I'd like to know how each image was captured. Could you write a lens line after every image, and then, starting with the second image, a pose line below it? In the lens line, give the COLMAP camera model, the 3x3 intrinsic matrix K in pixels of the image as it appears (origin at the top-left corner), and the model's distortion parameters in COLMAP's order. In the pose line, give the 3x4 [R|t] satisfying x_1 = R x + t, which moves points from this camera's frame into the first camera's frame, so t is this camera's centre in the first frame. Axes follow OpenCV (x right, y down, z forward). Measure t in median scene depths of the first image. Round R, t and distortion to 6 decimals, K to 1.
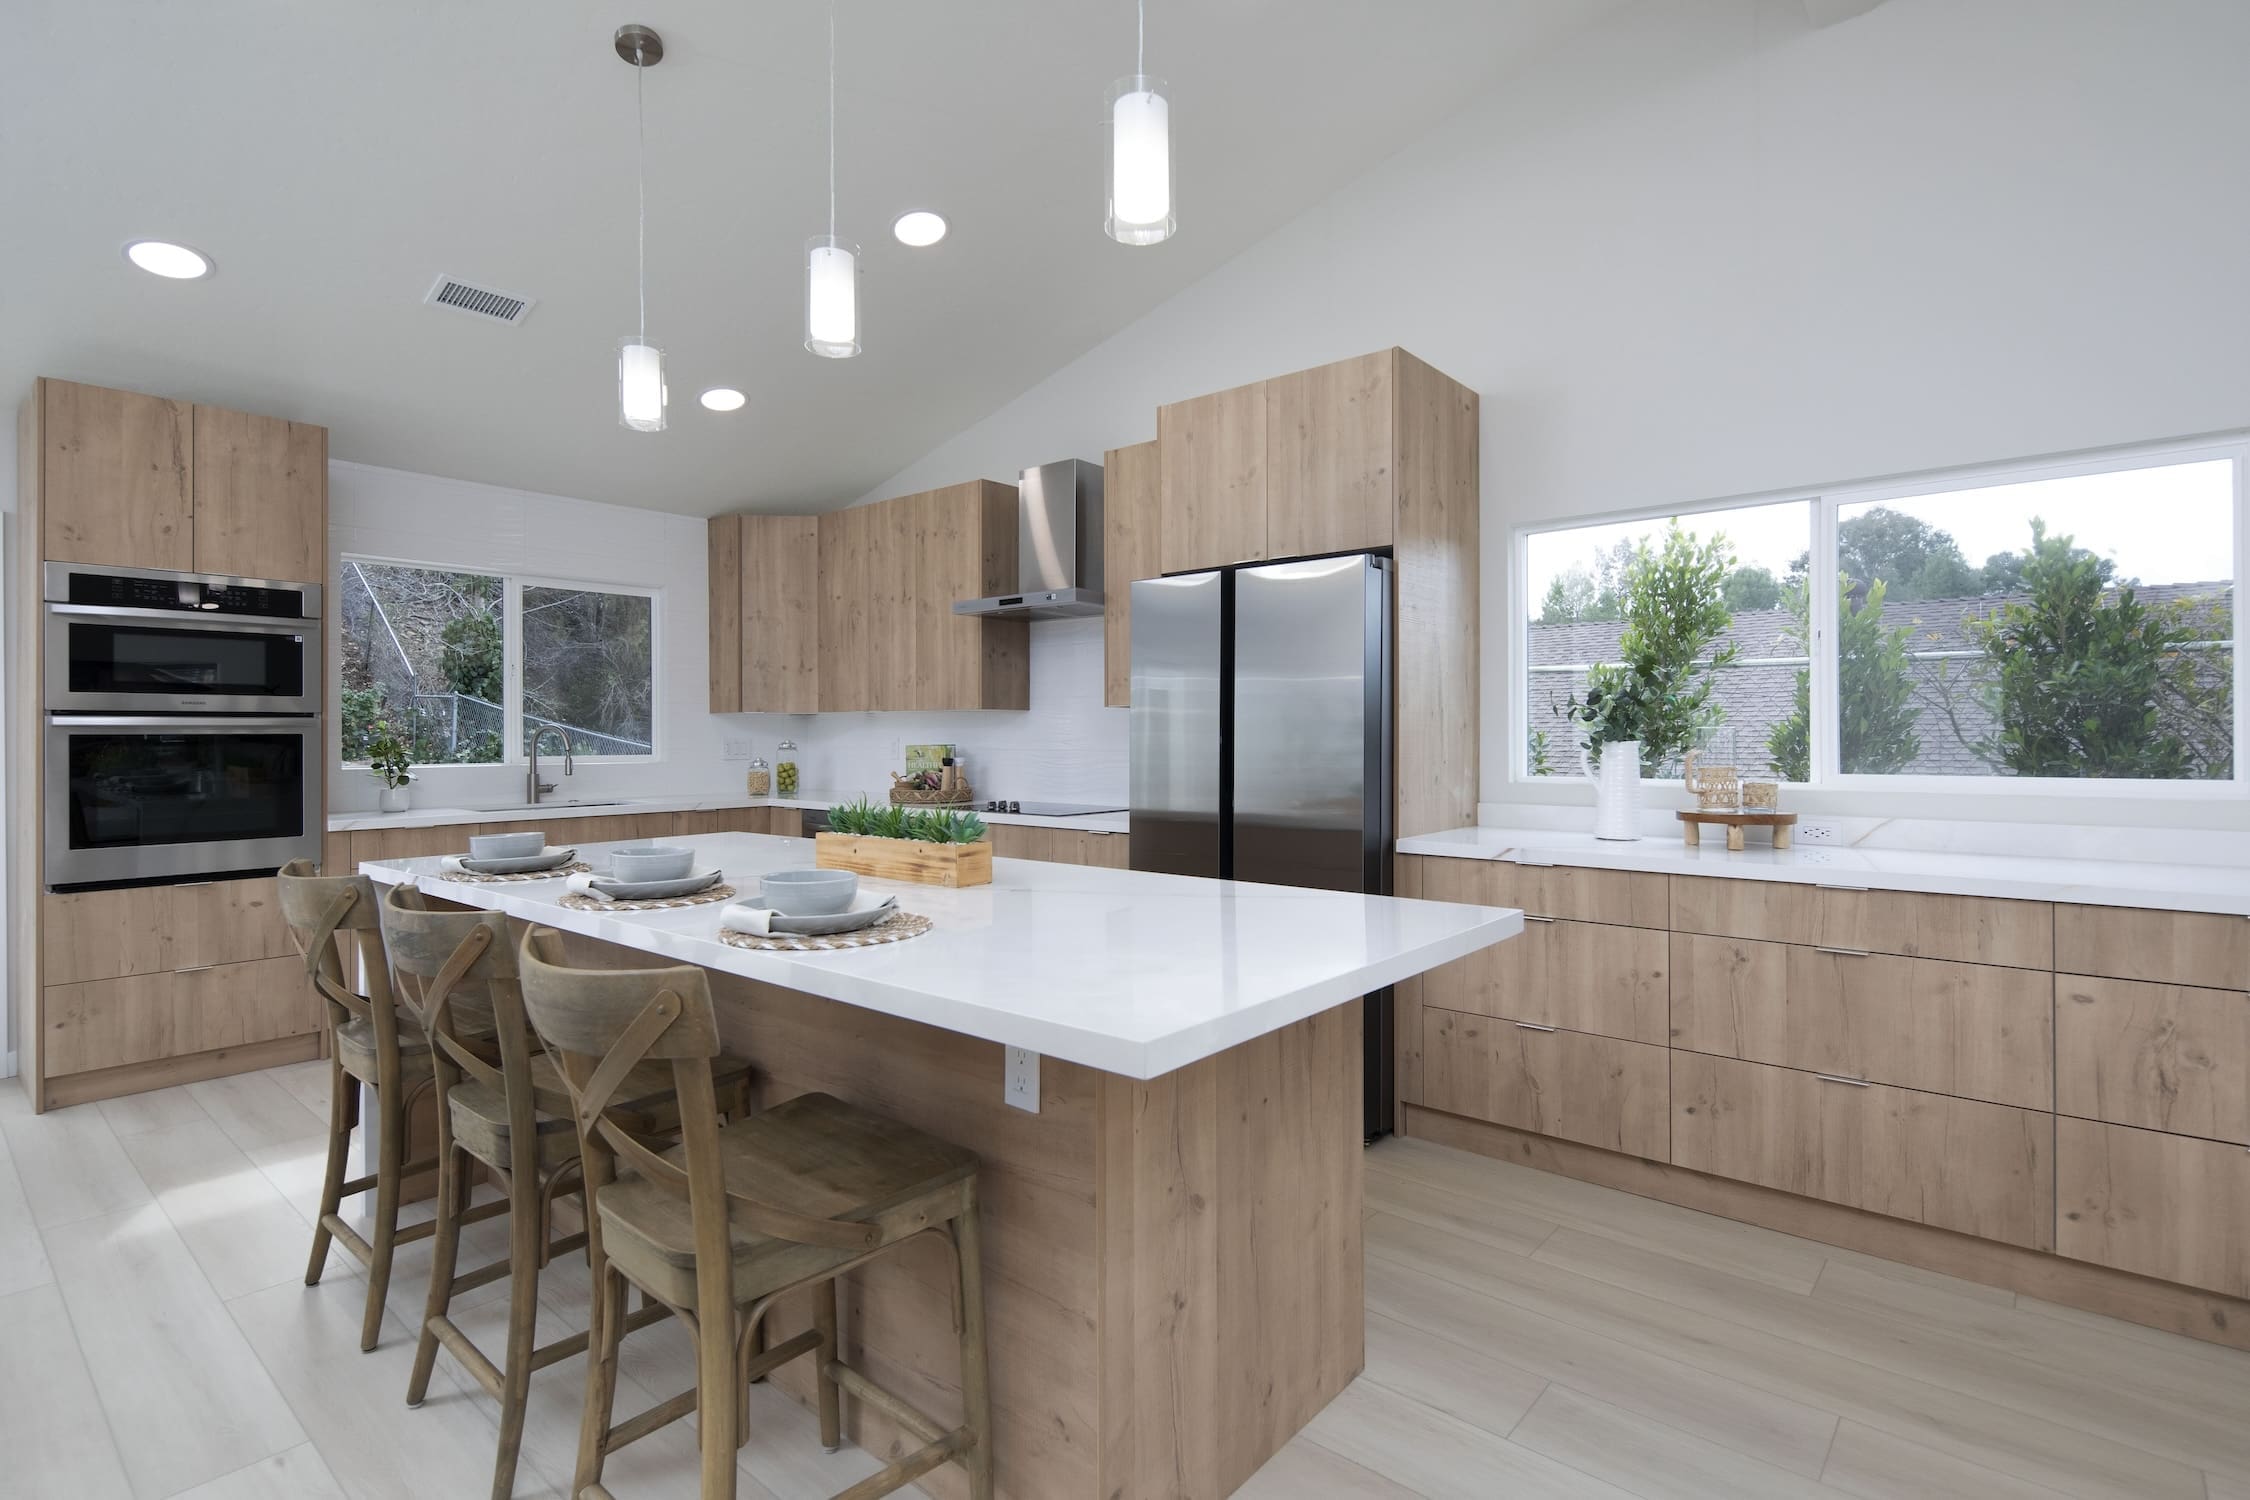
lens RADIAL K [[1081.4, 0, 1124.1], [0, 1081.4, 734.8], [0, 0, 1]] dist [0.005746, -0.003507]
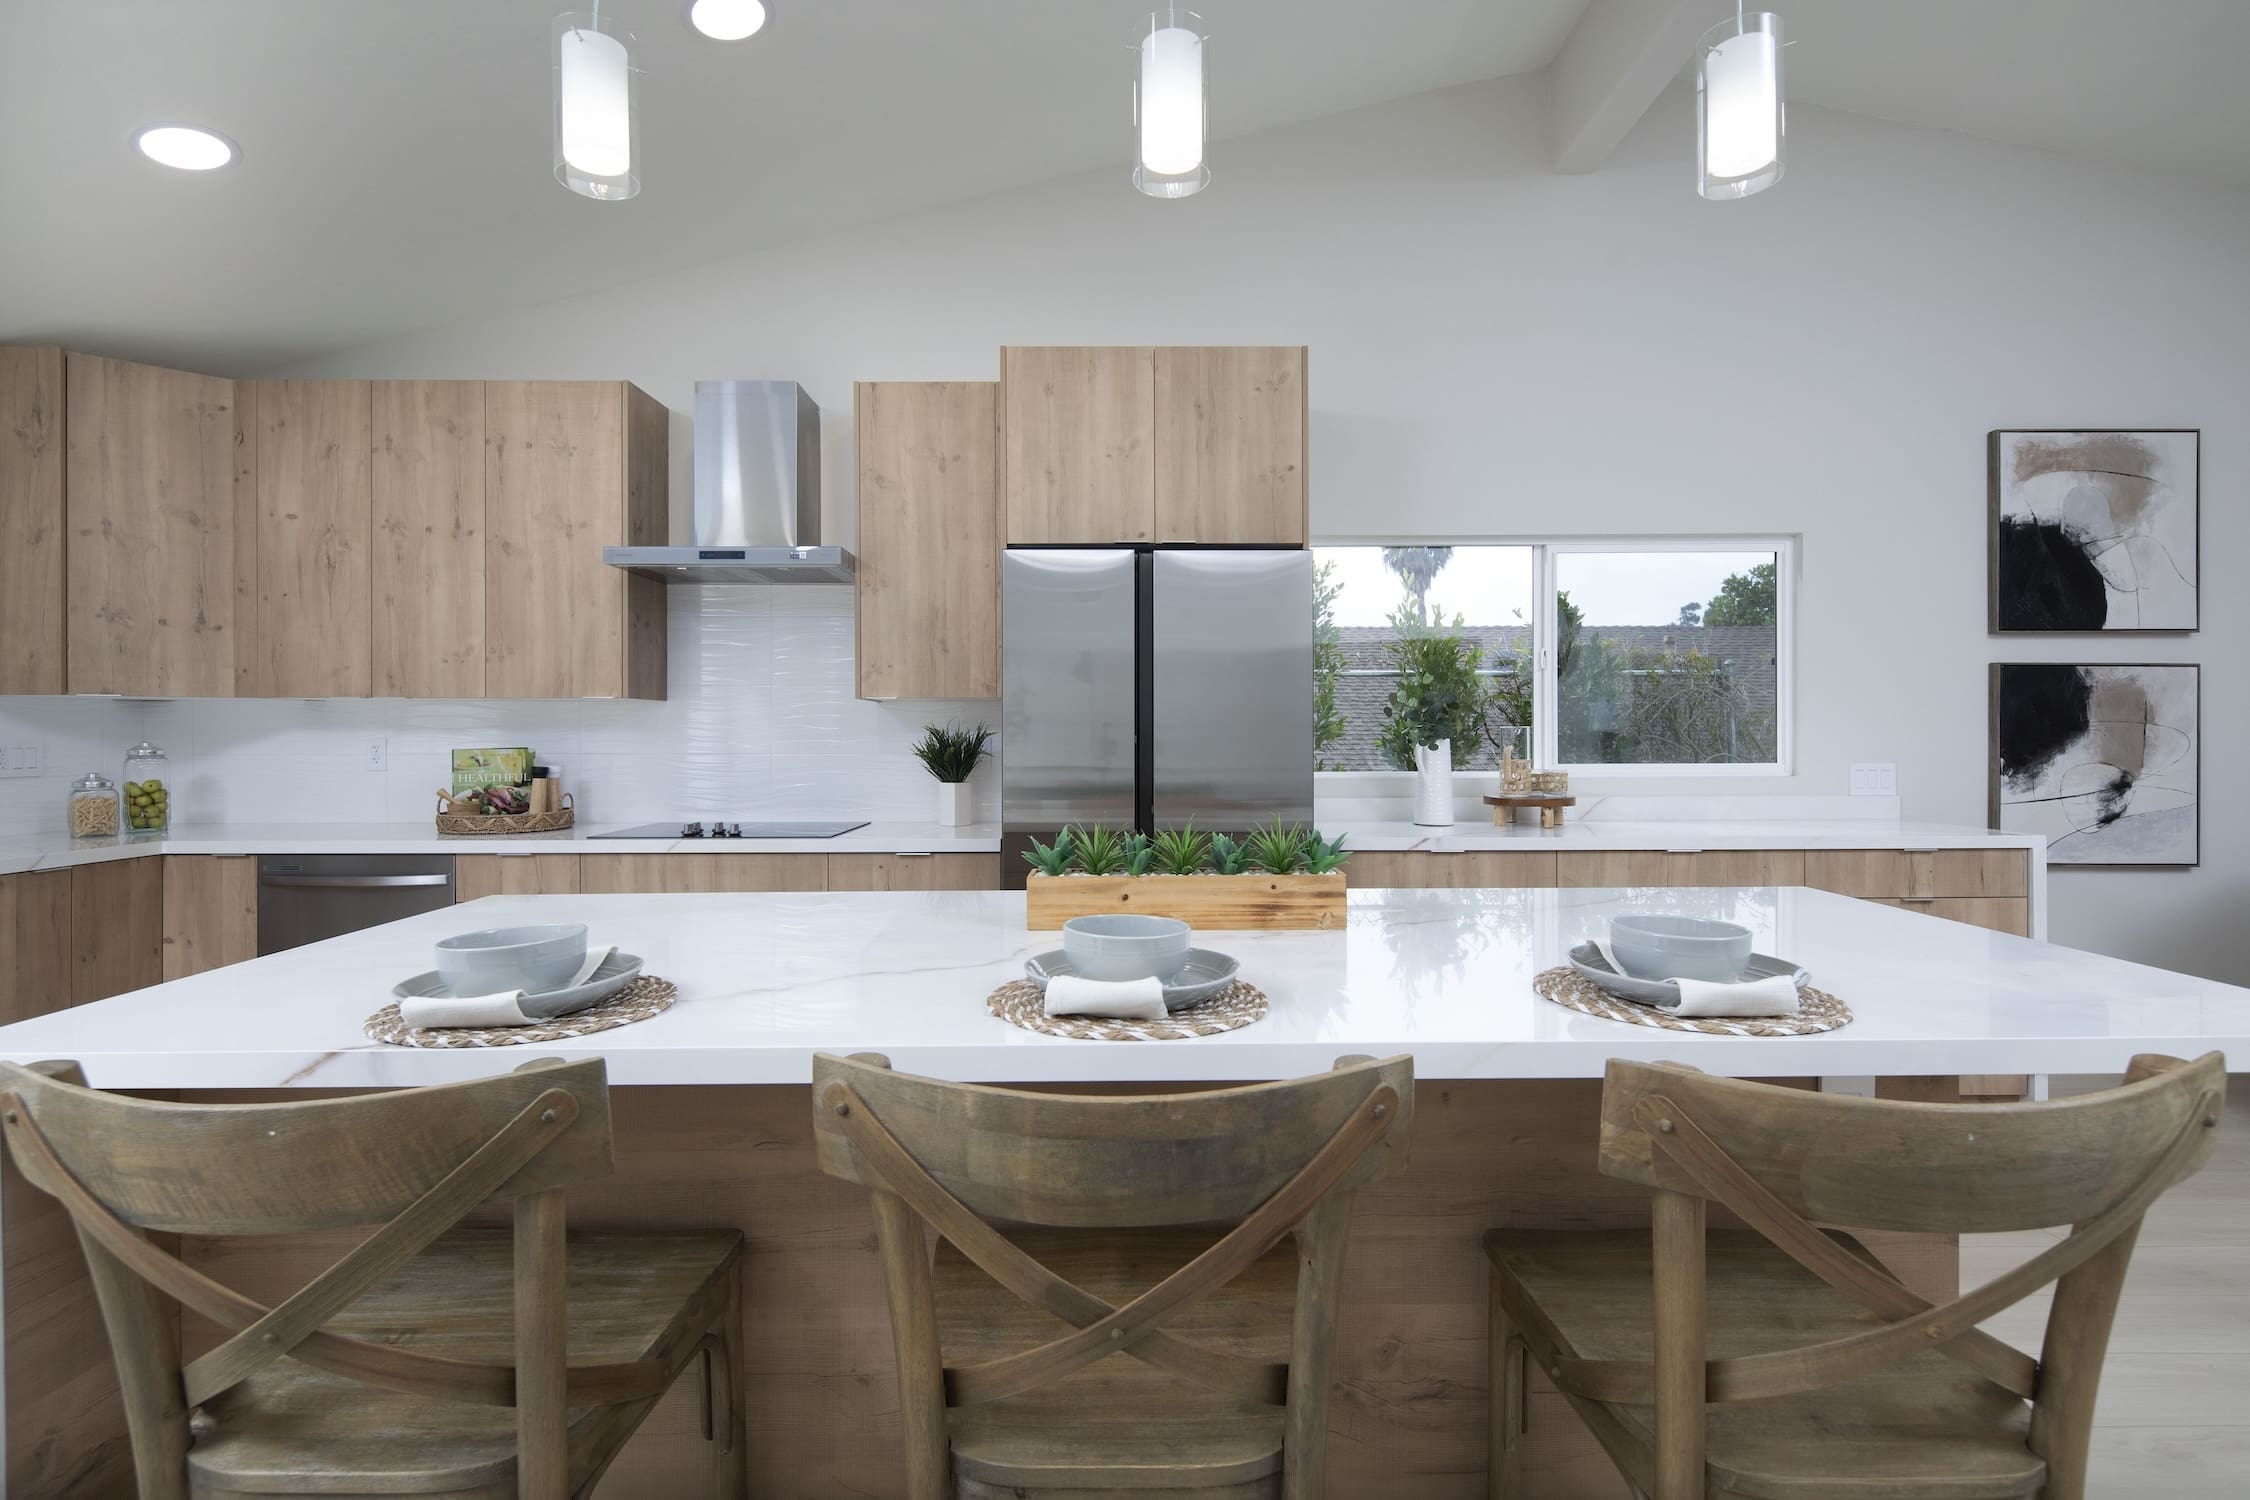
lens RADIAL K [[1081.4, 0, 1123.8], [0, 1081.4, 732.3], [0, 0, 1]] dist [0.005746, -0.003507]
pose [[0.758319, 0.001086, 0.651883, -0.448439], [0.000548, 0.999997, -0.002303, 0.001306], [-0.651884, 0.002104, 0.758316, 0.296685]]
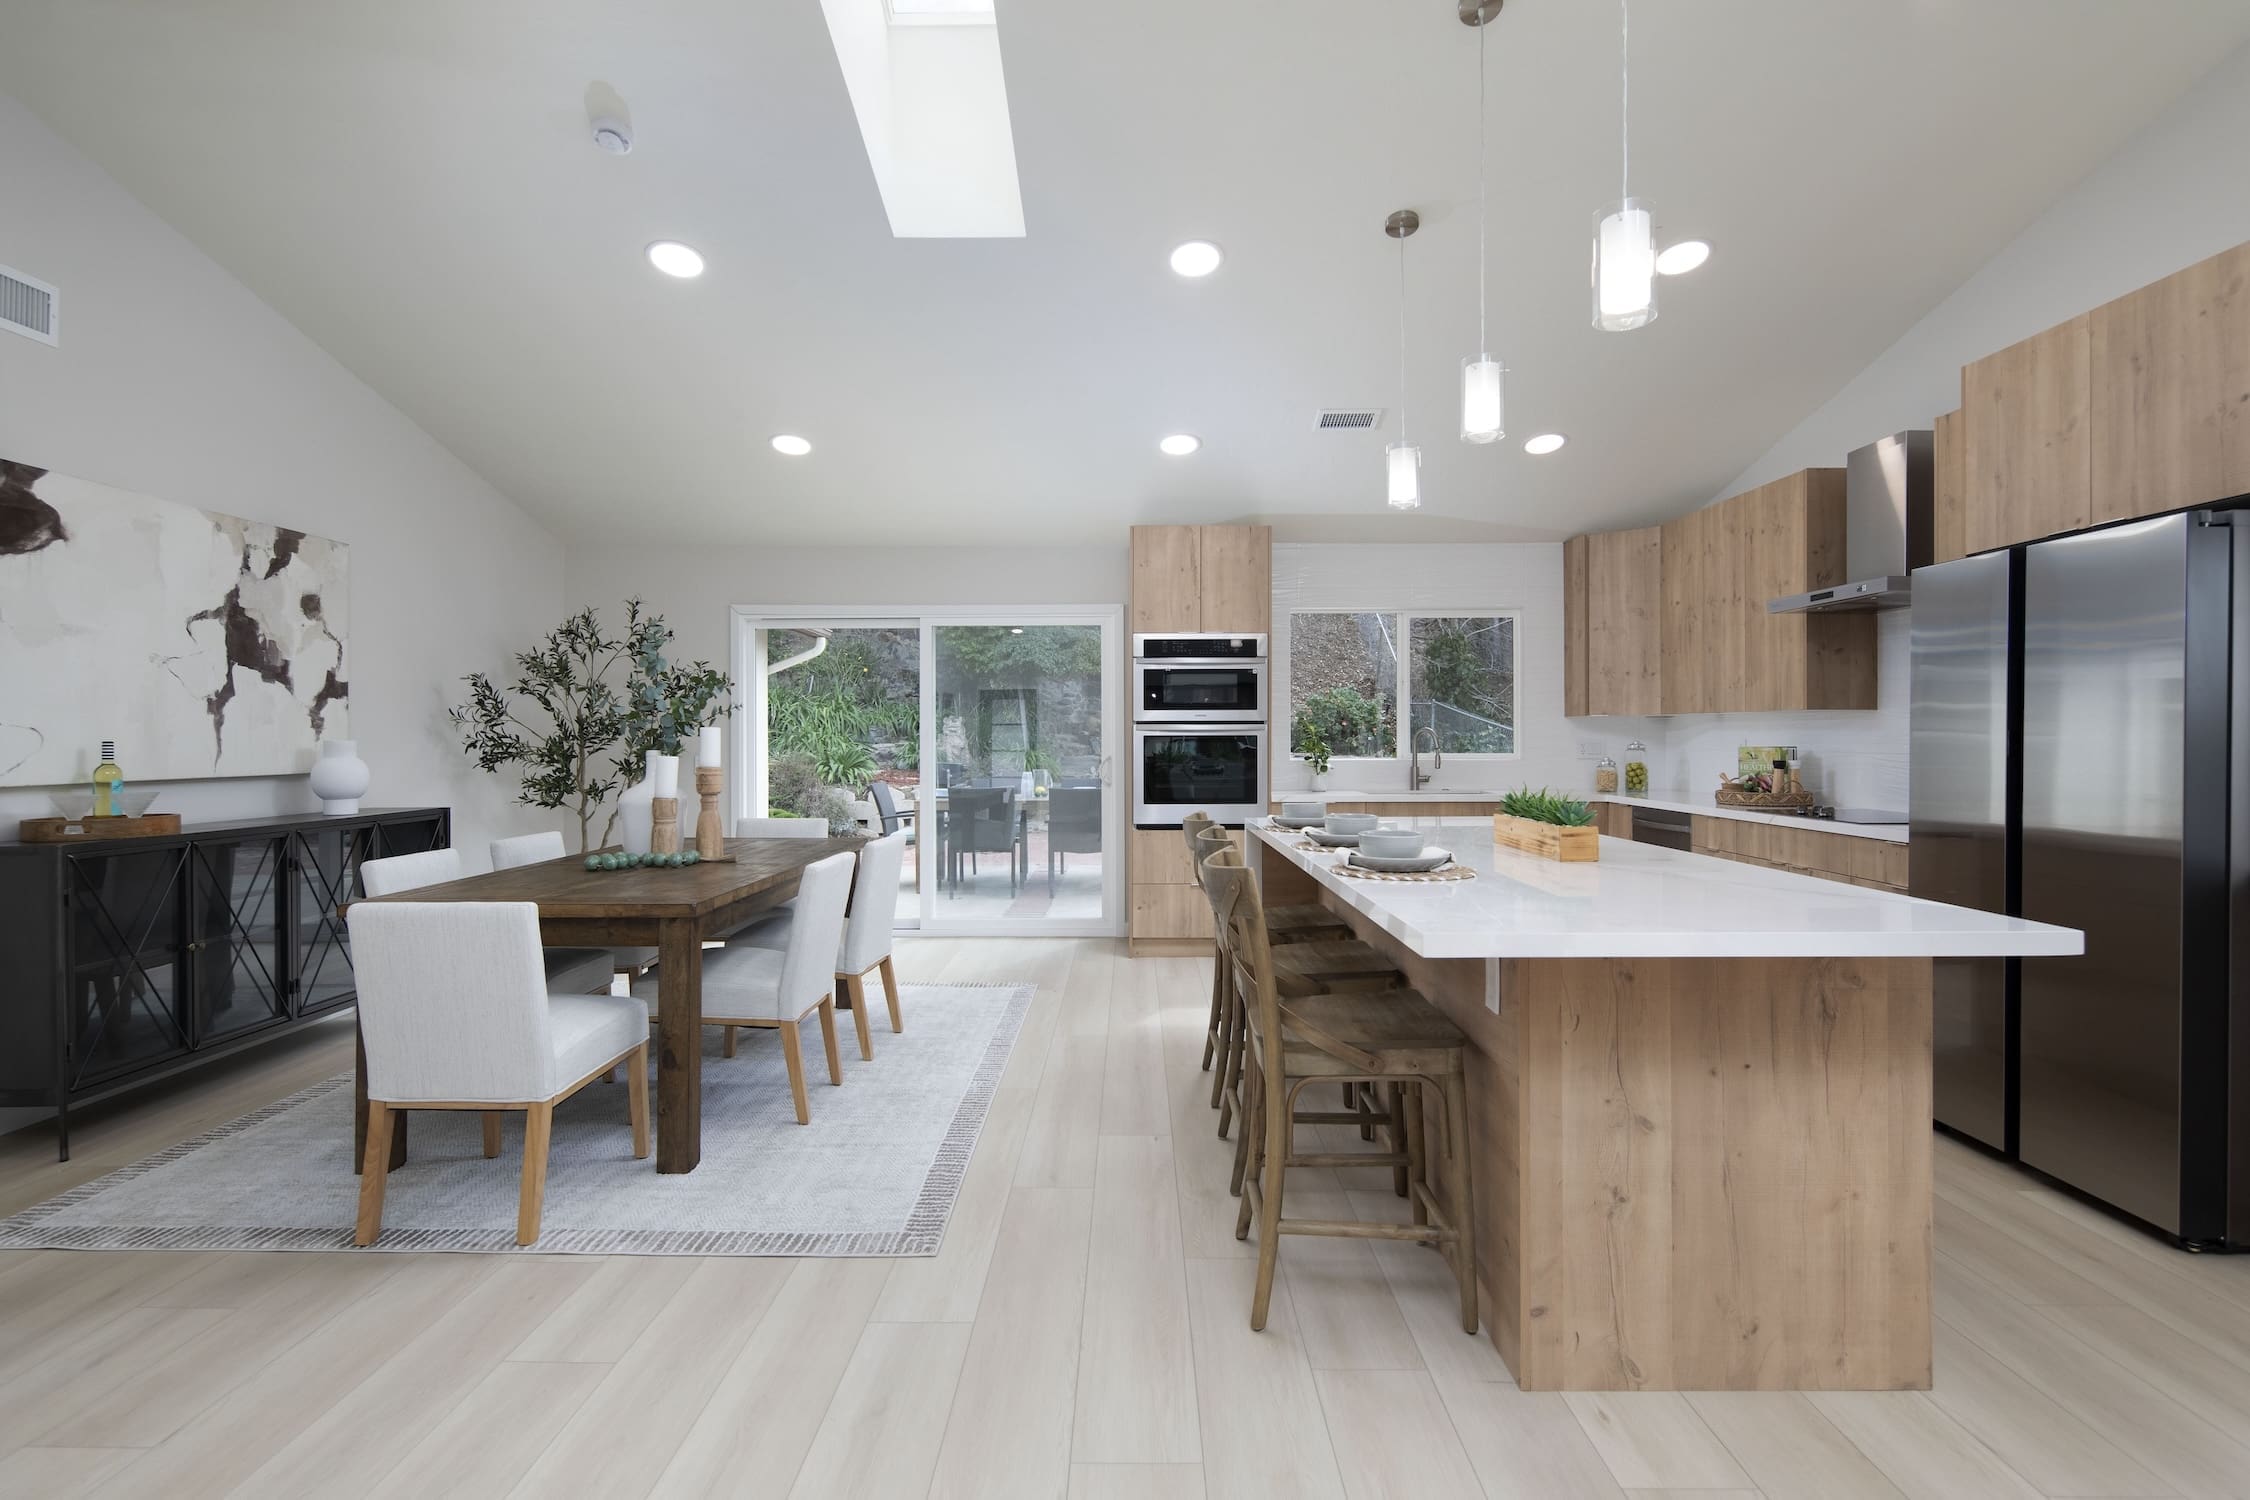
lens RADIAL K [[1081.4, 0, 1125.1], [0, 1081.4, 735.1], [0, 0, 1]] dist [0.005746, -0.003507]
pose [[0.645874, 0.000499, -0.763444, 0.266770], [-0.001221, 0.999999, -0.000380, -0.000203], [0.763443, 0.001178, 0.645874, -0.097003]]
